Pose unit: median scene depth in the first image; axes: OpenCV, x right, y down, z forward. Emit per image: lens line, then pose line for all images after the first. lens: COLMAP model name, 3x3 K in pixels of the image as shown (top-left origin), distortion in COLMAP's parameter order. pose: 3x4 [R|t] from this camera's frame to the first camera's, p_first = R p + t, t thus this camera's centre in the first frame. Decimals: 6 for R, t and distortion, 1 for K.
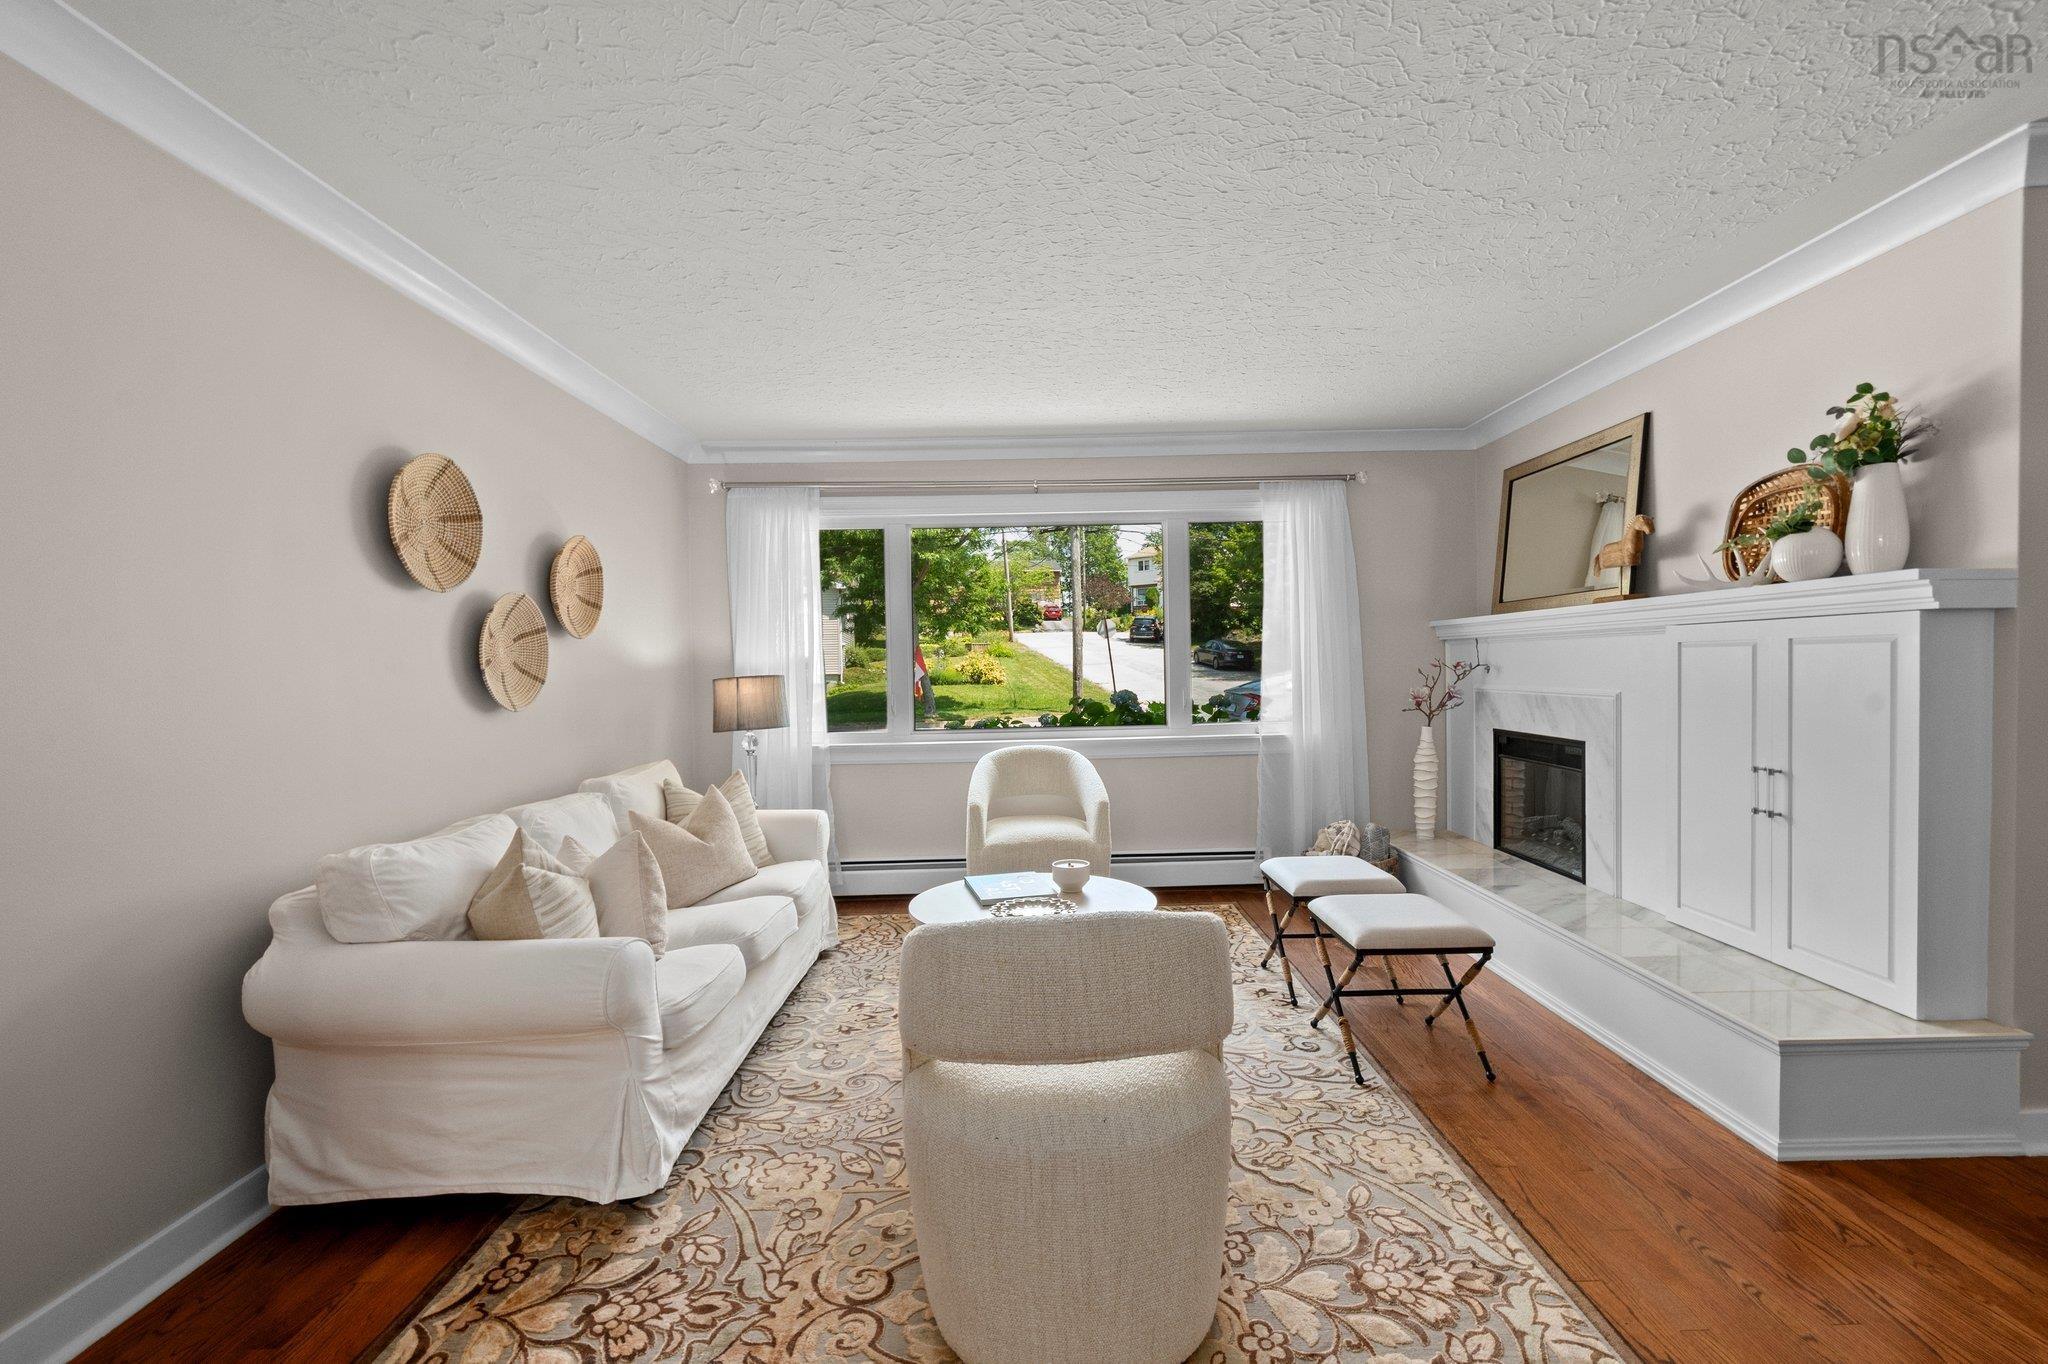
lens RADIAL K [[929.0, 0, 1048.9], [0, 929.0, 683.3], [0, 0, 1]] dist [0.002379, -0.003938]
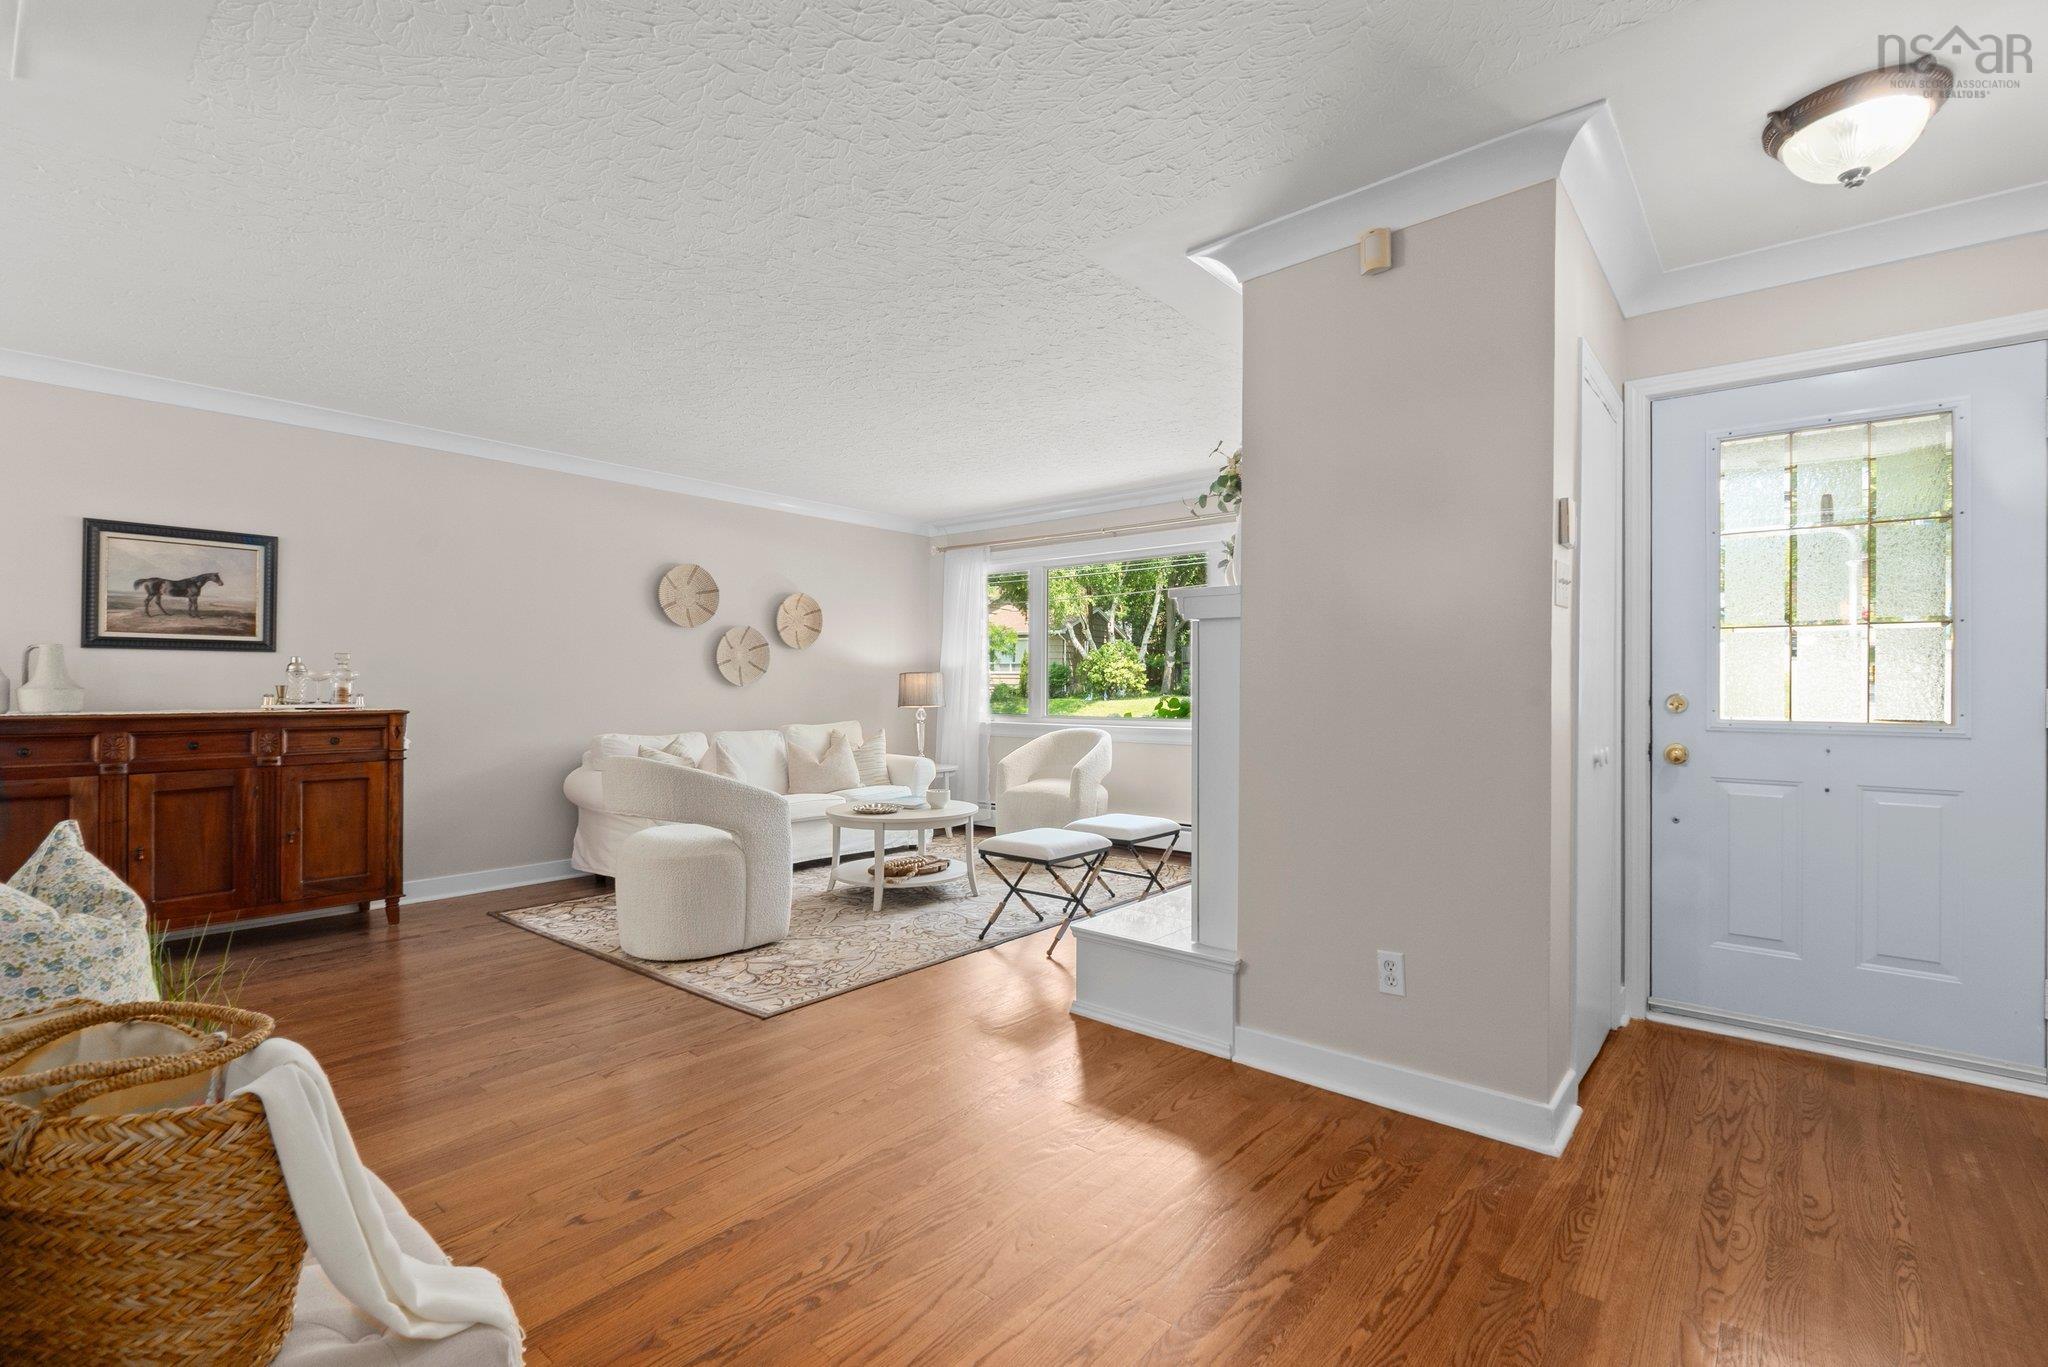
lens RADIAL K [[929.0, 0, 1033.0], [0, 929.0, 678.3], [0, 0, 1]] dist [0.002379, -0.003938]
pose [[0.758395, 0.017010, -0.651574, 1.251569], [-0.028314, 0.999576, -0.006861, 0.010117], [0.651180, 0.023652, 0.758554, -0.102167]]
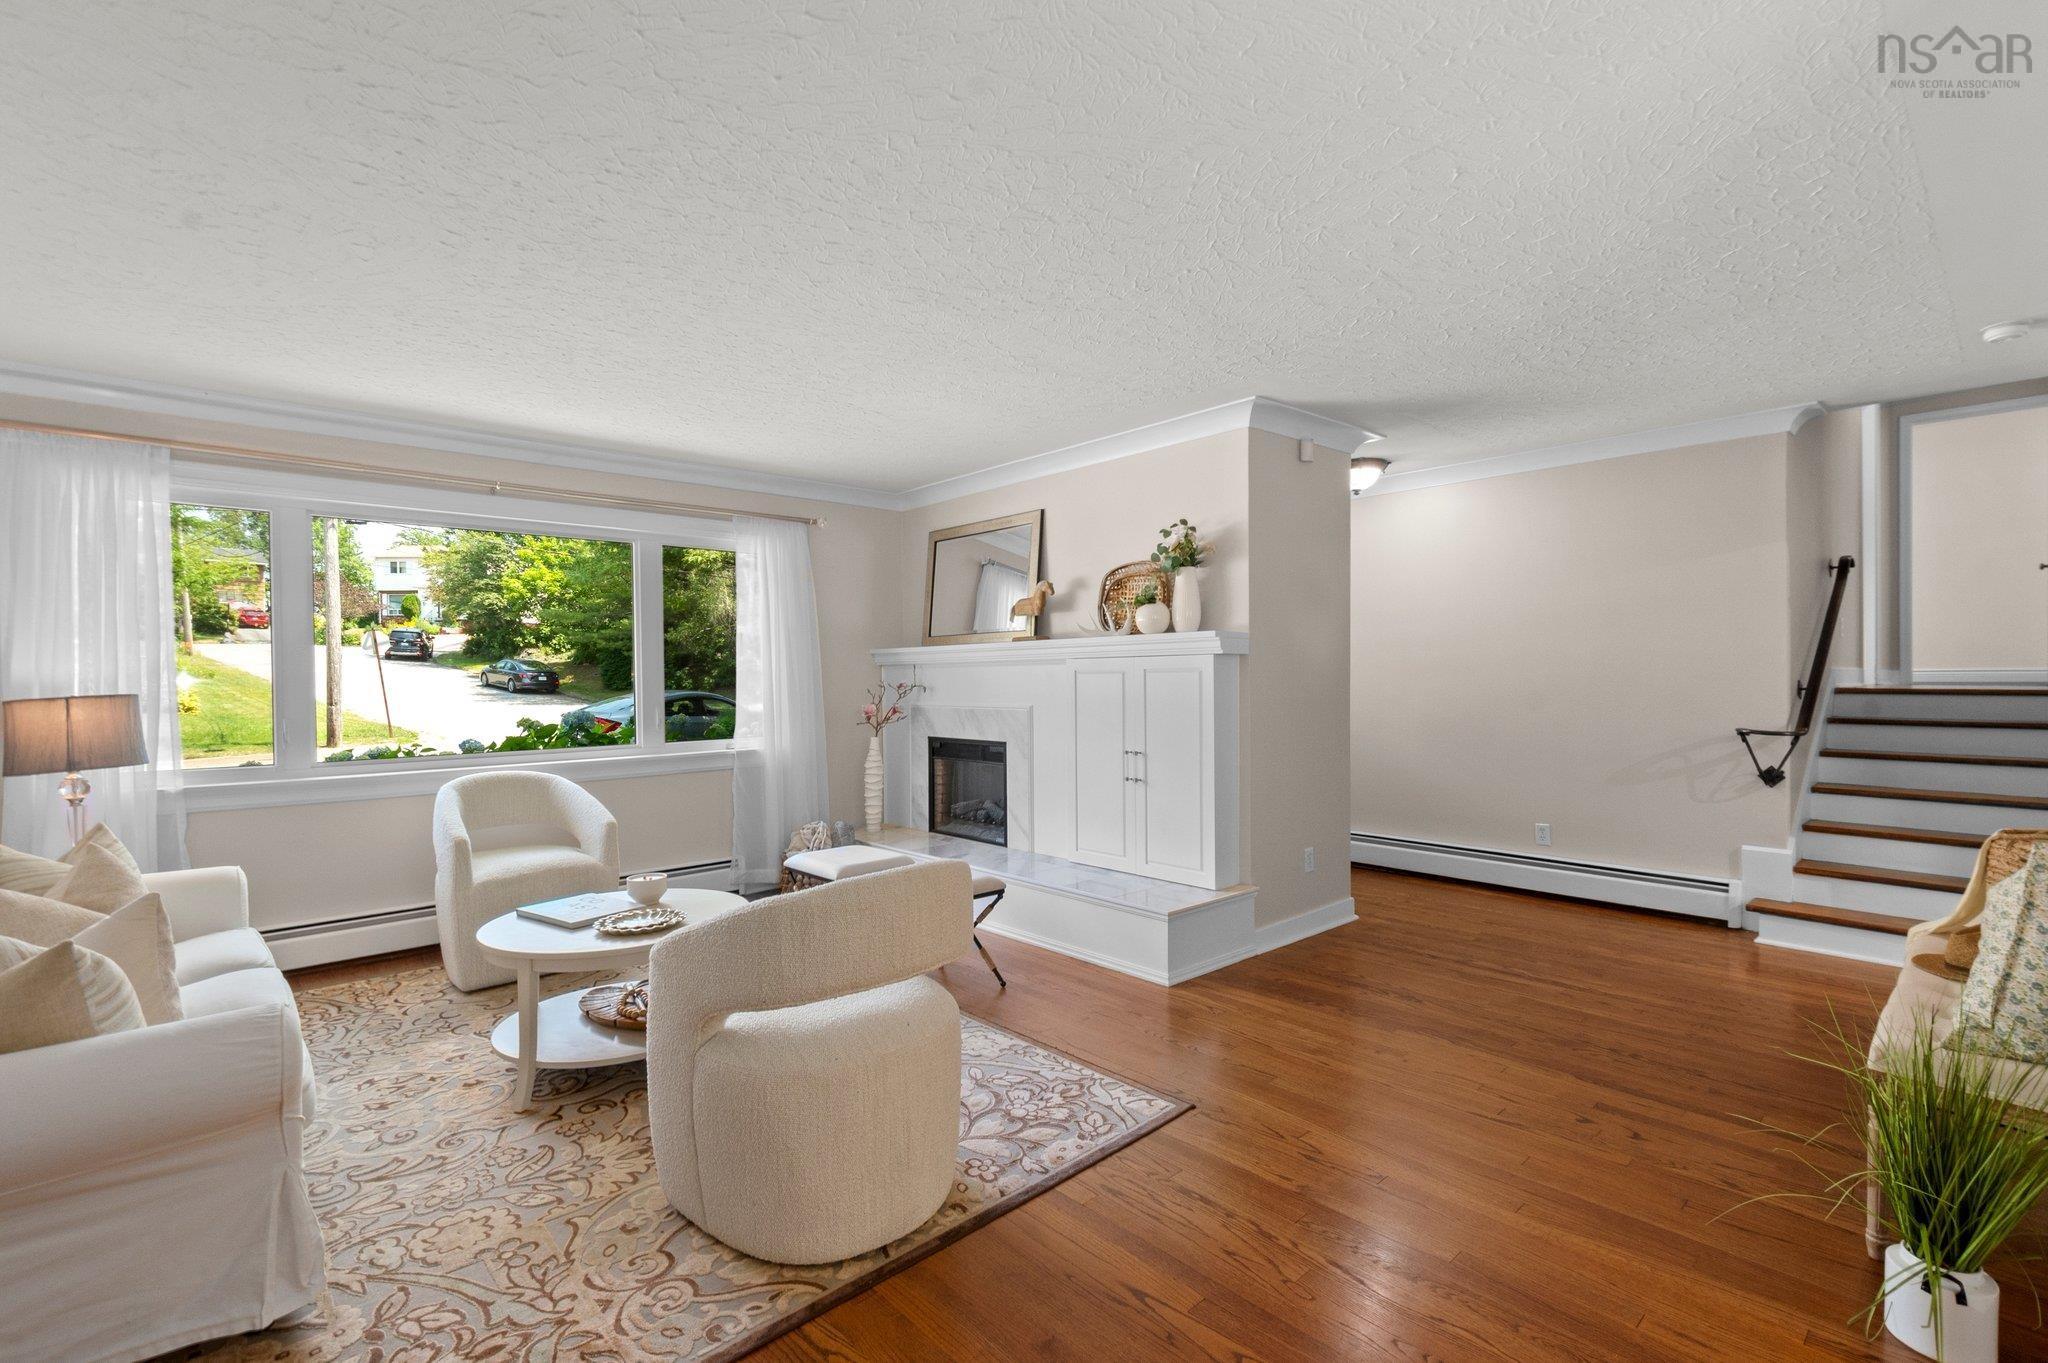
lens RADIAL K [[929.0, 0, 1061.2], [0, 929.0, 682.4], [0, 0, 1]] dist [0.002379, -0.003938]
pose [[0.733334, 0.008147, 0.679820, -0.372283], [0.010145, 0.999686, -0.022923, 0.009190], [-0.679793, 0.023707, 0.733021, -0.070039]]
